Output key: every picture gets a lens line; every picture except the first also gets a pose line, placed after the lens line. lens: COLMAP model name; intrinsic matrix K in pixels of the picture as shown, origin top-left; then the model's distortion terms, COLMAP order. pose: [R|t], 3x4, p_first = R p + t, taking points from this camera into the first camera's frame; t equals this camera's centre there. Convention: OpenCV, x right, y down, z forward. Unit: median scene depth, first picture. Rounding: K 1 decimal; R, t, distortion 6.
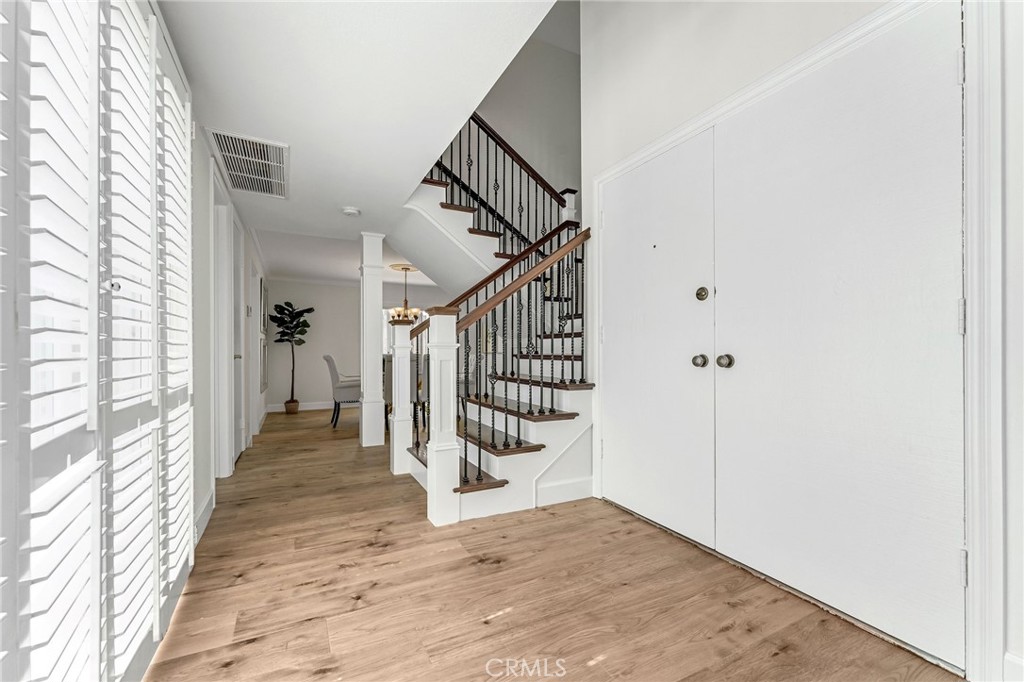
lens RADIAL K [[411.2, 0, 500.9], [0, 411.2, 349.3], [0, 0, 1]] dist [0.001593, 0.000088]
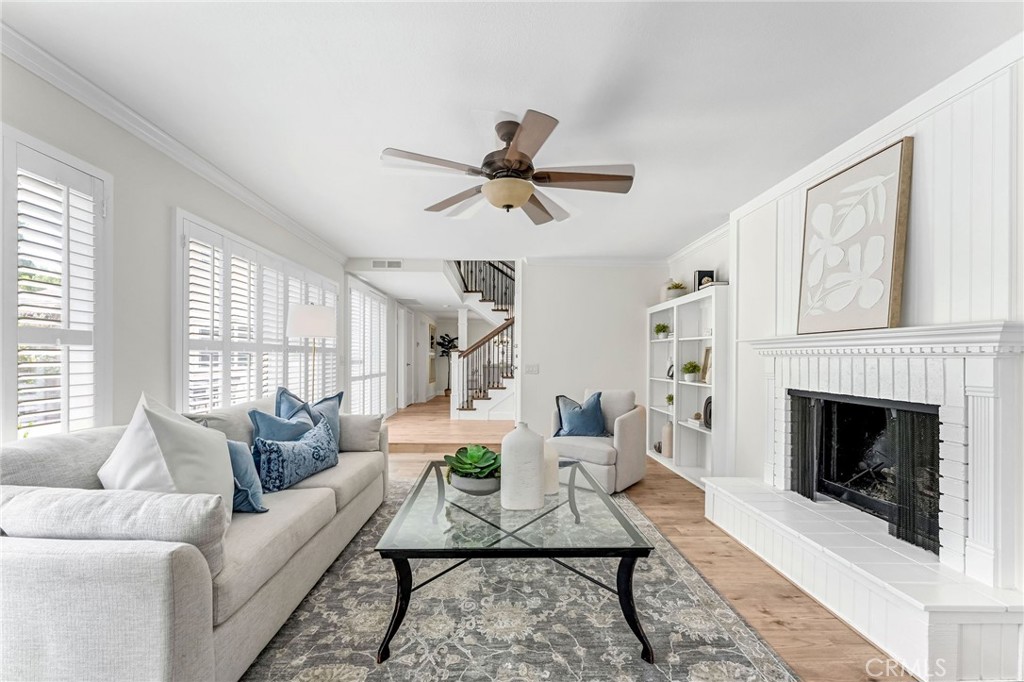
lens RADIAL K [[414.5, 0, 503.7], [0, 414.5, 354.0], [0, 0, 1]] dist [0.000845, -0.000052]
pose [[0.902653, -0.002839, -0.430361, 0.528276], [-0.000739, 0.999967, -0.008146, -0.015104], [0.430369, 0.007671, 0.902620, -0.566027]]
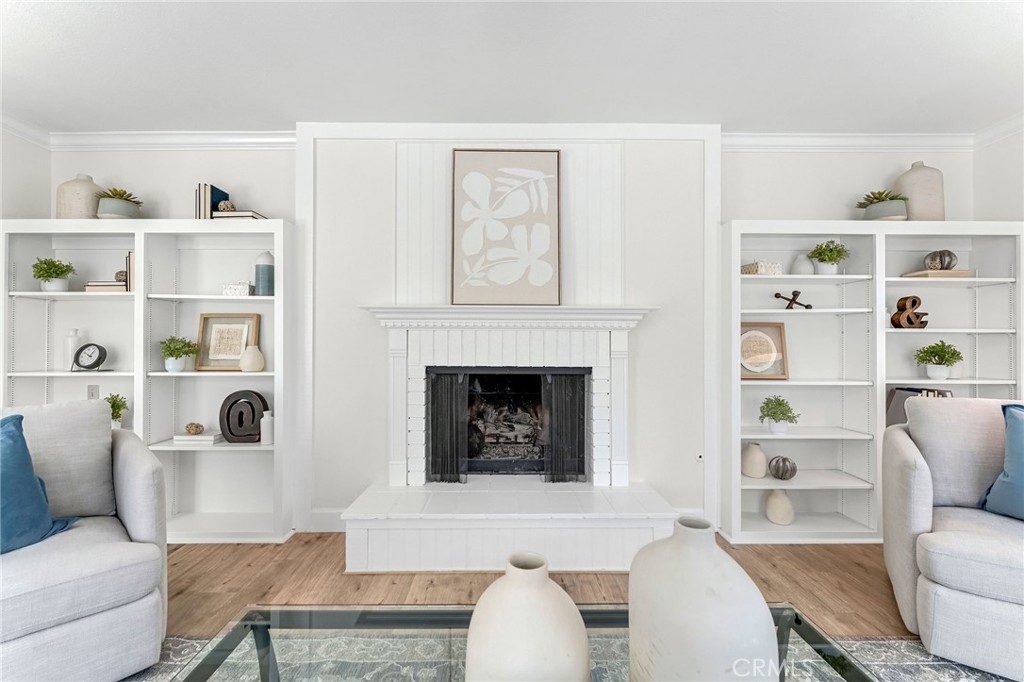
lens RADIAL K [[410.4, 0, 512.0], [0, 410.4, 341.0], [0, 0, 1]] dist [0.001037, -0.000042]
pose [[0.442118, 0.008615, 0.896916, 0.318082], [-0.004144, 0.999963, -0.007562, -0.003484], [-0.896947, -0.000374, 0.442137, -0.291560]]
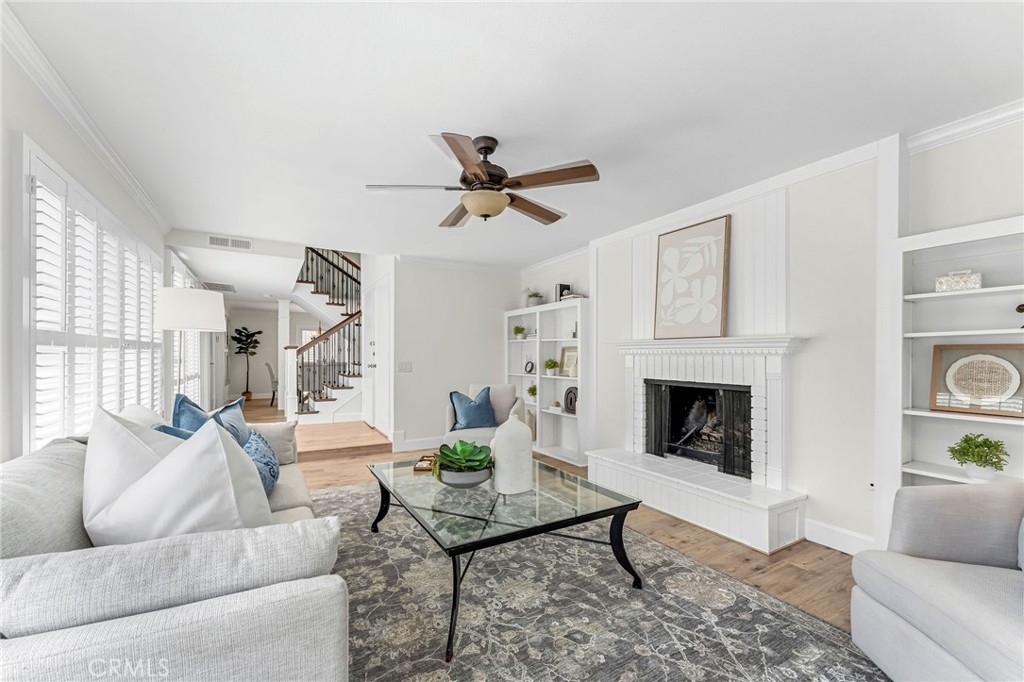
lens RADIAL K [[411.2, 0, 500.9], [0, 411.2, 349.3], [0, 0, 1]] dist [0.001593, 0.000088]
pose [[0.998570, 0.002356, 0.053411, 0.379901], [-0.001652, 0.999911, -0.013232, -0.016162], [-0.053438, 0.013125, 0.998485, -0.620068]]
